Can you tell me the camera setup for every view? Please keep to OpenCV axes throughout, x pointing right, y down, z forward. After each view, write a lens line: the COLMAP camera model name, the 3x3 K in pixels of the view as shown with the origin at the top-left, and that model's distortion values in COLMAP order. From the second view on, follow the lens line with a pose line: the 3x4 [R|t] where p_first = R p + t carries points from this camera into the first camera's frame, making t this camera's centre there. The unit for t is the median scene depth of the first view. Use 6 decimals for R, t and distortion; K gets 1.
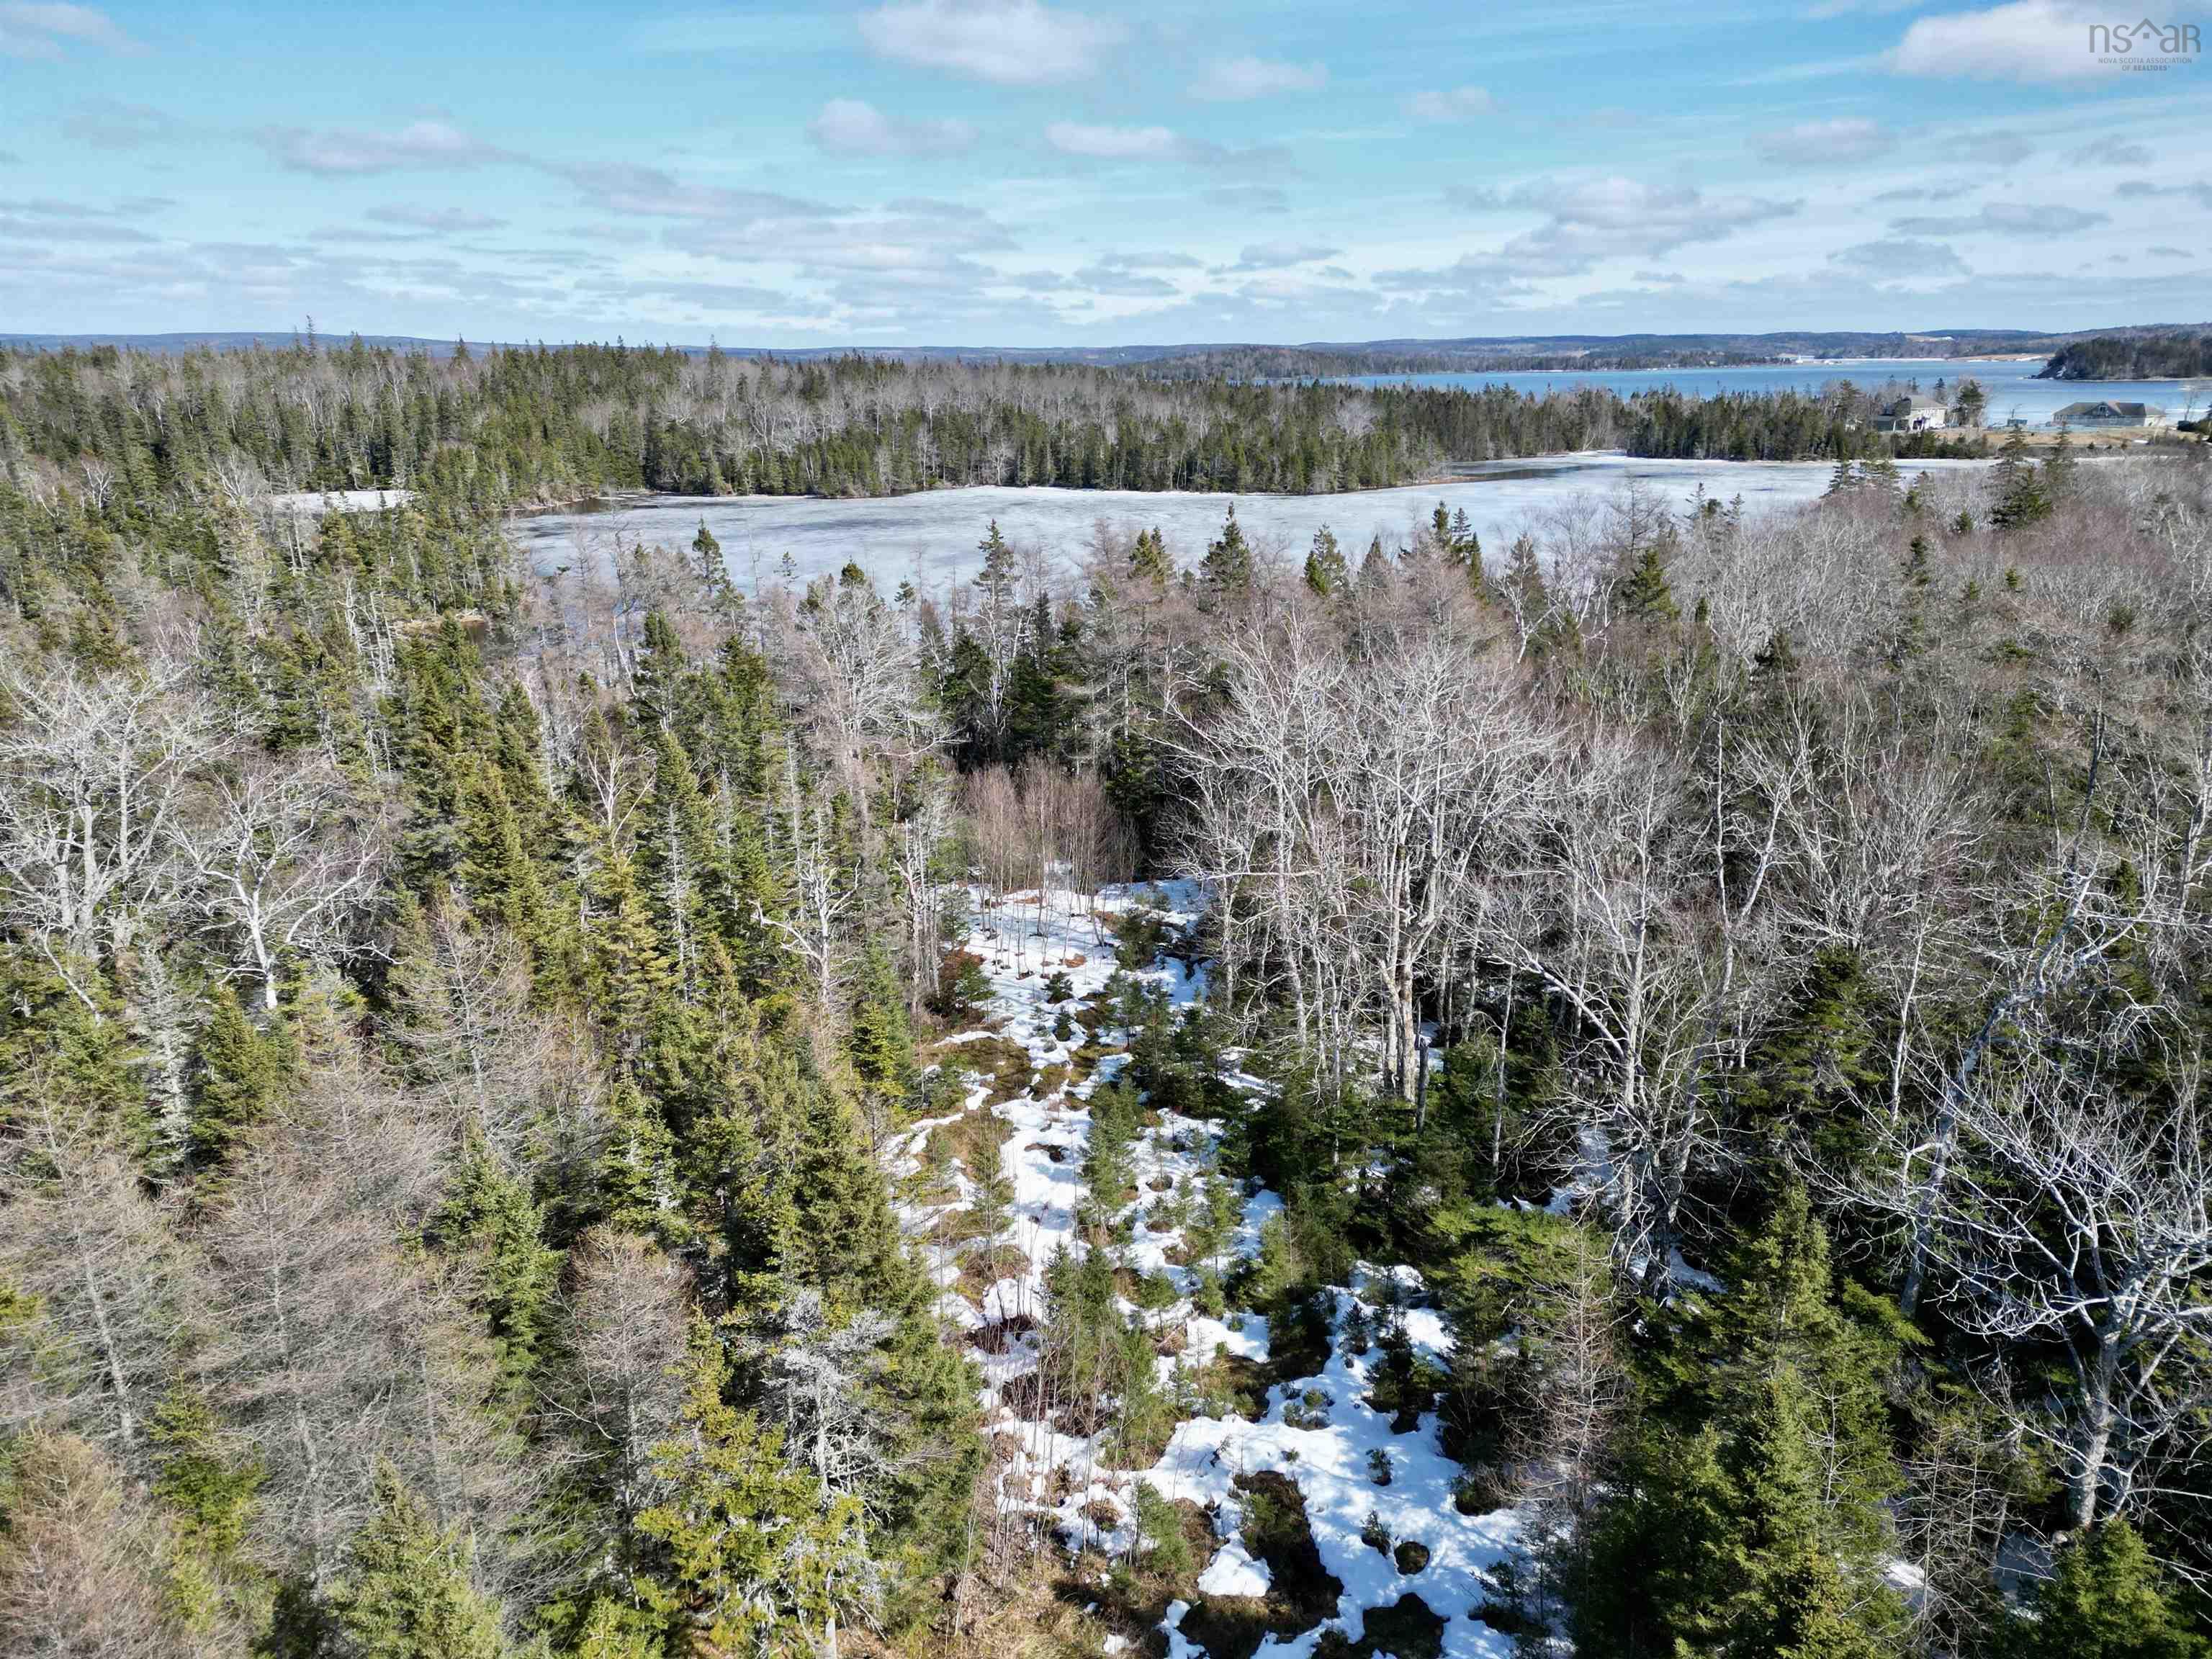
lens RADIAL K [[1568.4, 0, 1106.0], [0, 1568.4, 829.5], [0, 0, 1]] dist [0.061100, -0.044722]
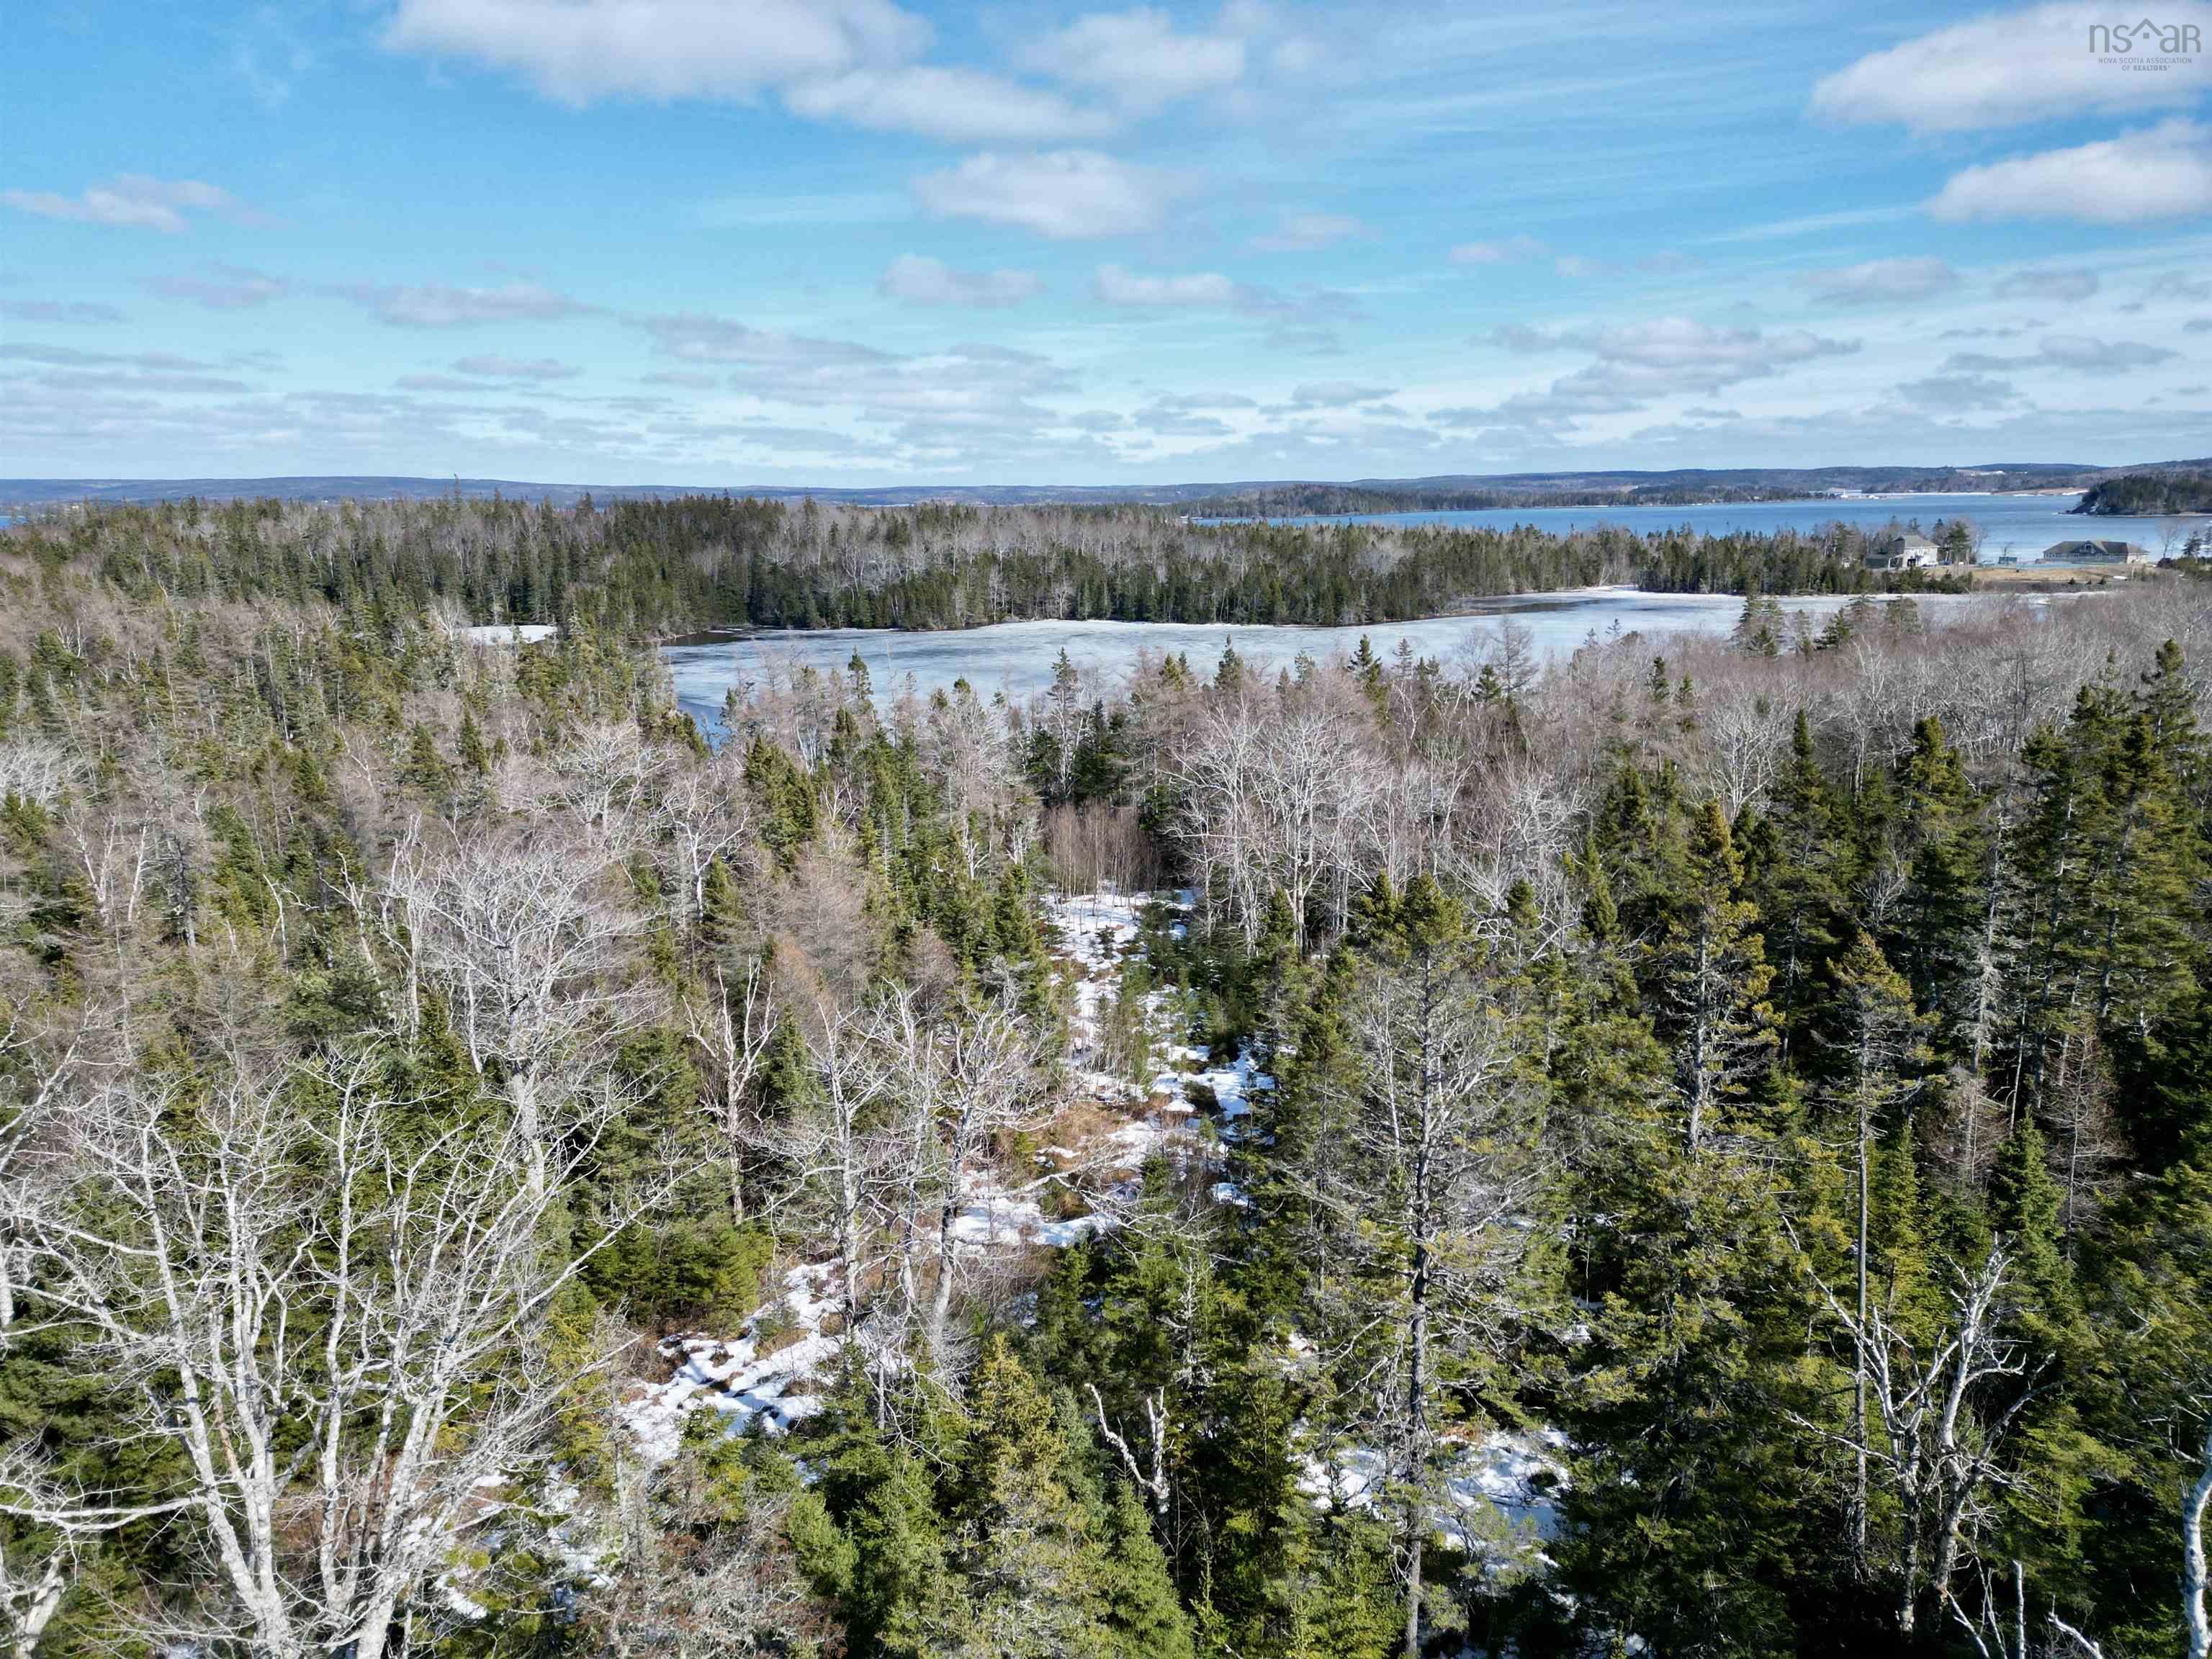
lens RADIAL K [[1568.4, 0, 1106.0], [0, 1568.4, 829.5], [0, 0, 1]] dist [0.061100, -0.044722]
pose [[0.999354, 0.002801, -0.035840, 0.004499], [-0.005670, 0.996762, -0.080213, 0.020469], [0.035499, 0.080365, 0.996133, -0.101138]]
